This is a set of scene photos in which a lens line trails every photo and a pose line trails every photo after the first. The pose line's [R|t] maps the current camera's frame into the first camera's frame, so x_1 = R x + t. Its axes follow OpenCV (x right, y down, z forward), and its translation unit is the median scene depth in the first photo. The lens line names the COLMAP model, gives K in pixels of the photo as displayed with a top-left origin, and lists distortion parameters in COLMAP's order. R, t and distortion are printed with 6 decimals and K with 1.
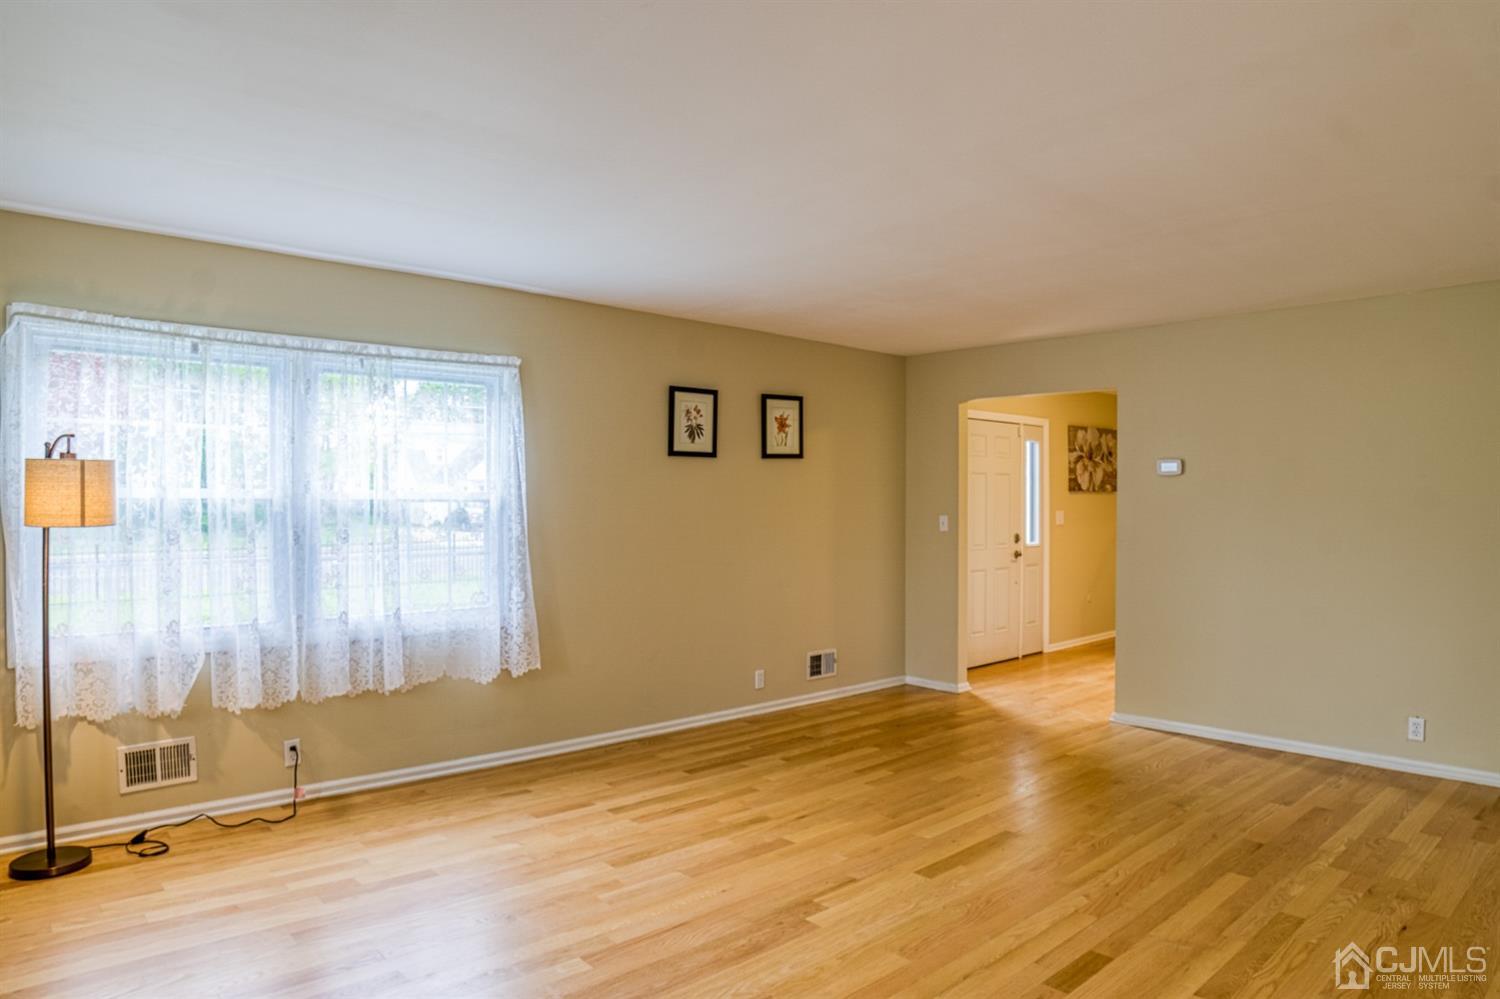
lens RADIAL K [[941.2, 0, 749.4], [0, 941.2, 499.1], [0, 0, 1]] dist [-0.094891, 0.029644]
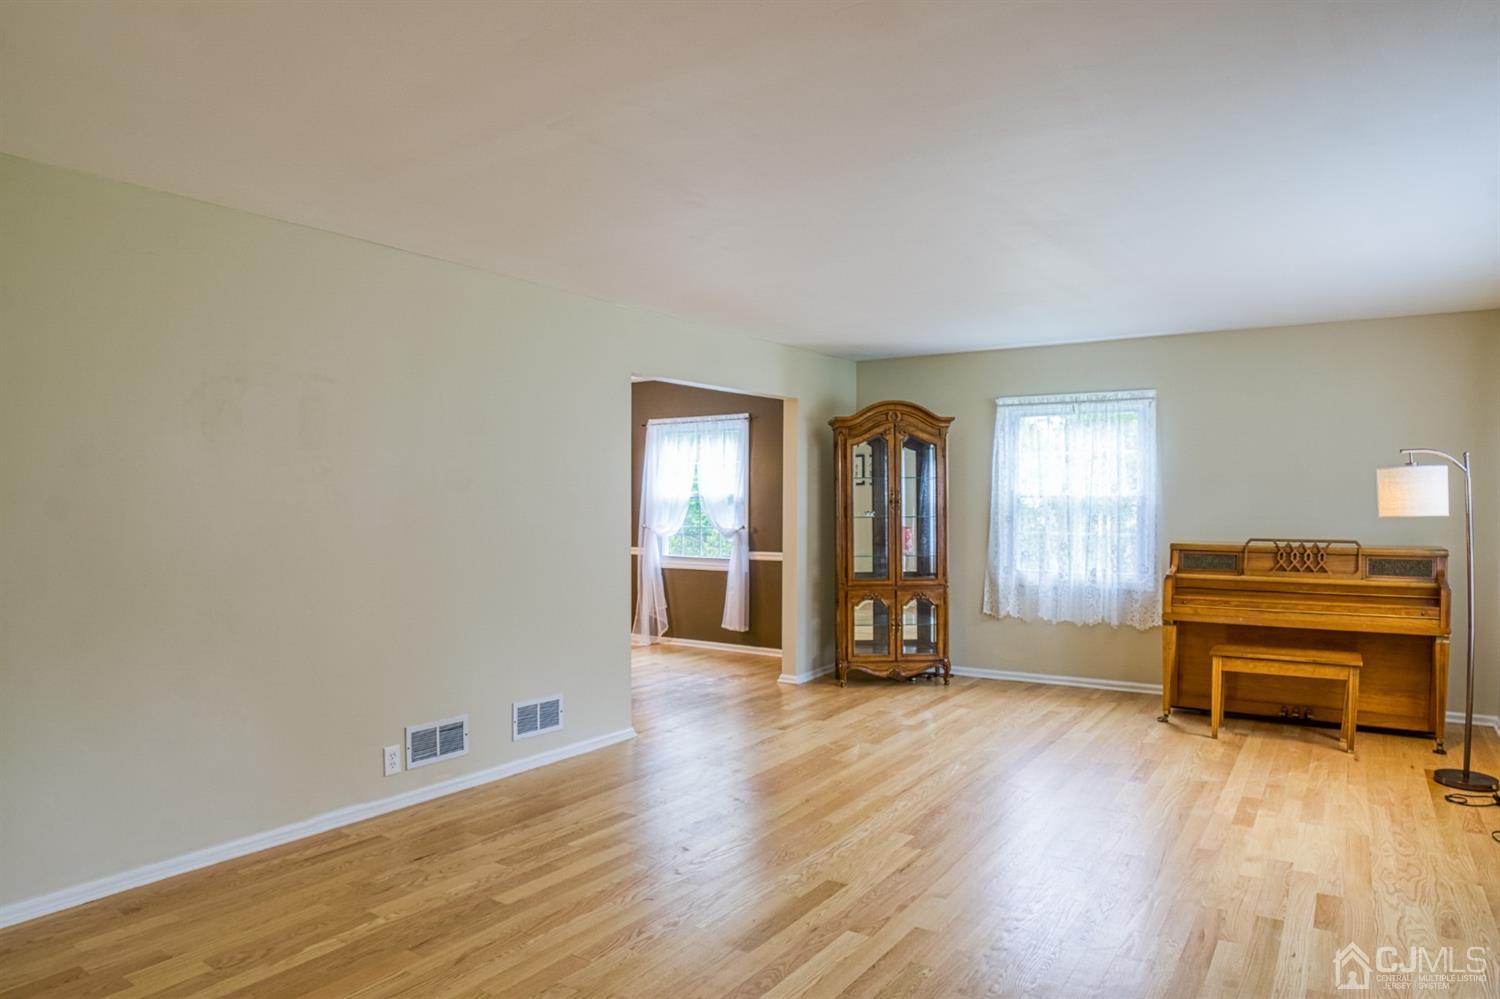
lens RADIAL K [[941.2, 0, 750.4], [0, 941.2, 502.5], [0, 0, 1]] dist [-0.094891, 0.029644]
pose [[-0.971456, -0.005194, -0.237162, 0.473383], [-0.002610, 0.999934, -0.011210, 0.019784], [0.237204, -0.010272, -0.971406, 1.797241]]
